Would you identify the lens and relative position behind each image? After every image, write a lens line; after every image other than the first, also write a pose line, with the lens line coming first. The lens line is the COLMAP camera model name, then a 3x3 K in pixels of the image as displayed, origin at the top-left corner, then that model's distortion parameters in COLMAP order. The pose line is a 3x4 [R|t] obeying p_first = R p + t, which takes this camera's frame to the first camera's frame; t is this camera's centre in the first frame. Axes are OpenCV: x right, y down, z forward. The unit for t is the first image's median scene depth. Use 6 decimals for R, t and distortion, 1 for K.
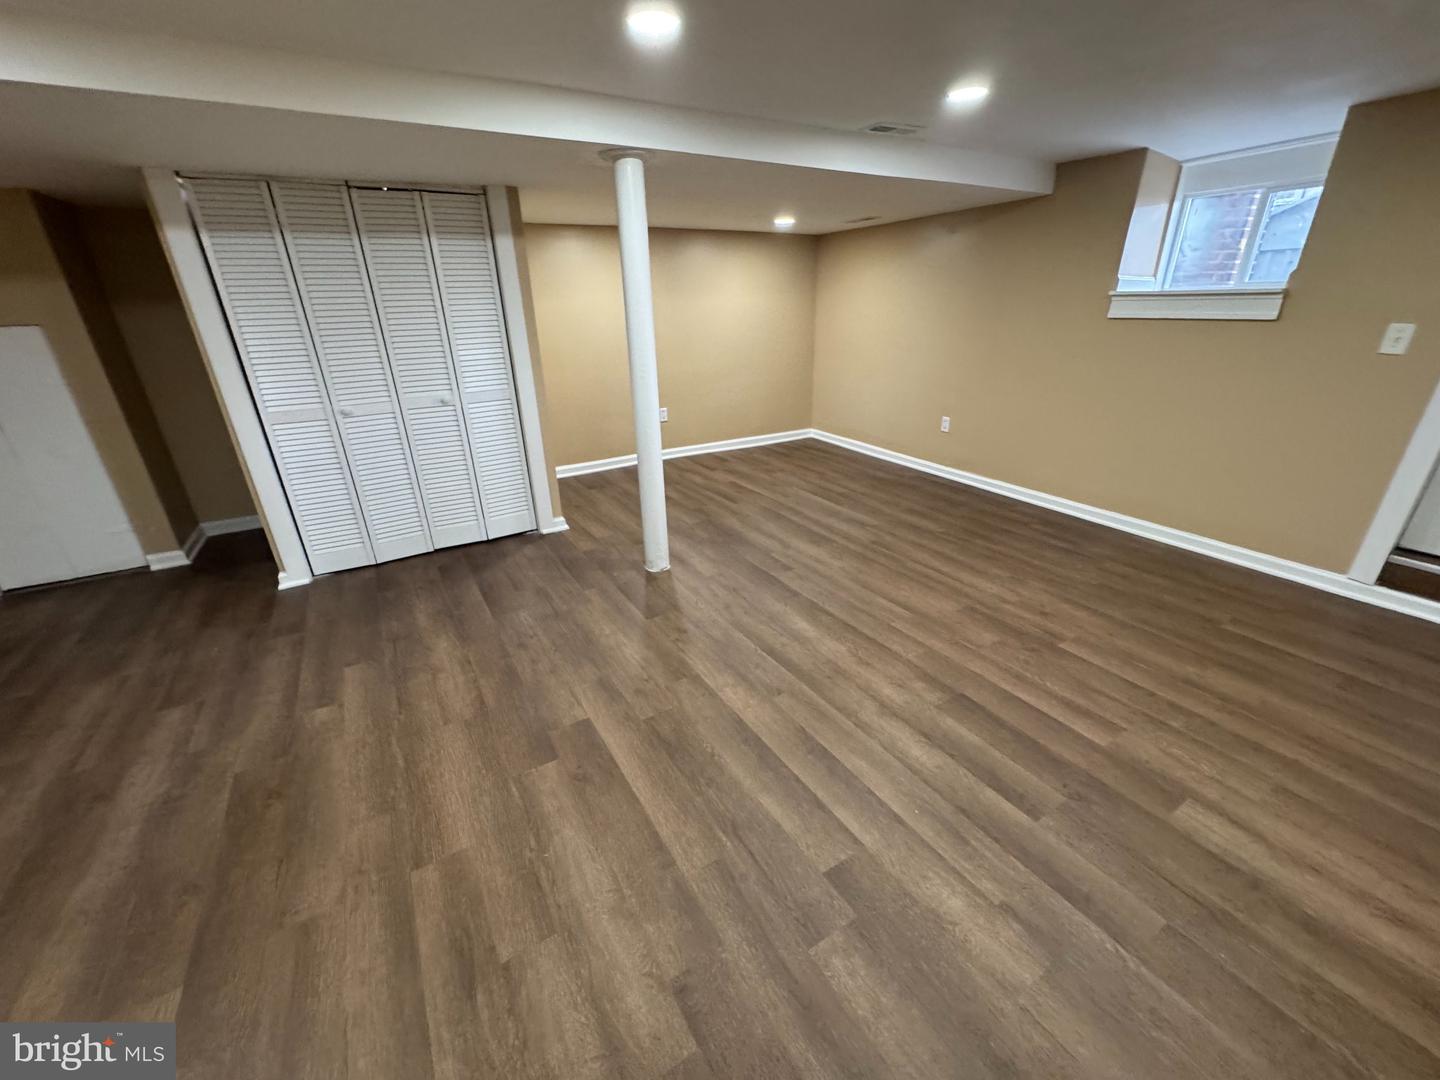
lens RADIAL K [[573.2, 0, 720.0], [0, 573.2, 540.0], [0, 0, 1]] dist [-0.001792, -0.000736]
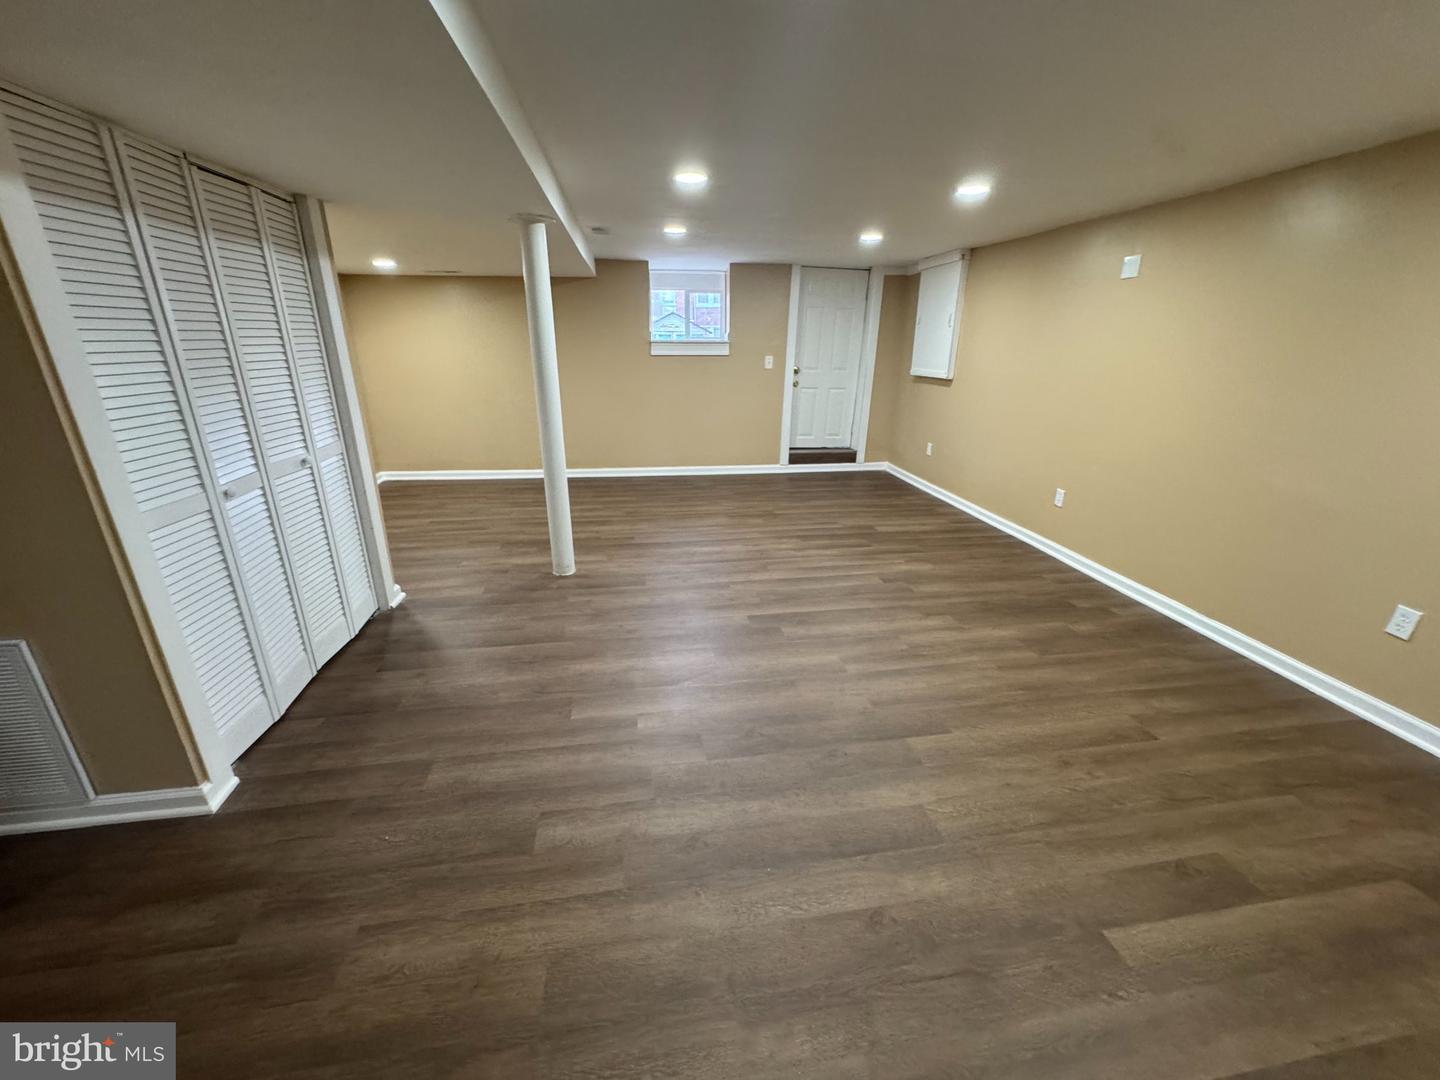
lens RADIAL K [[573.2, 0, 720.0], [0, 573.2, 540.0], [0, 0, 1]] dist [-0.001792, -0.000736]
pose [[0.374106, -0.283190, 0.883090, -1.368215], [0.345459, 0.926257, 0.150684, -0.105054], [-0.860641, 0.248700, 0.444349, 0.324810]]
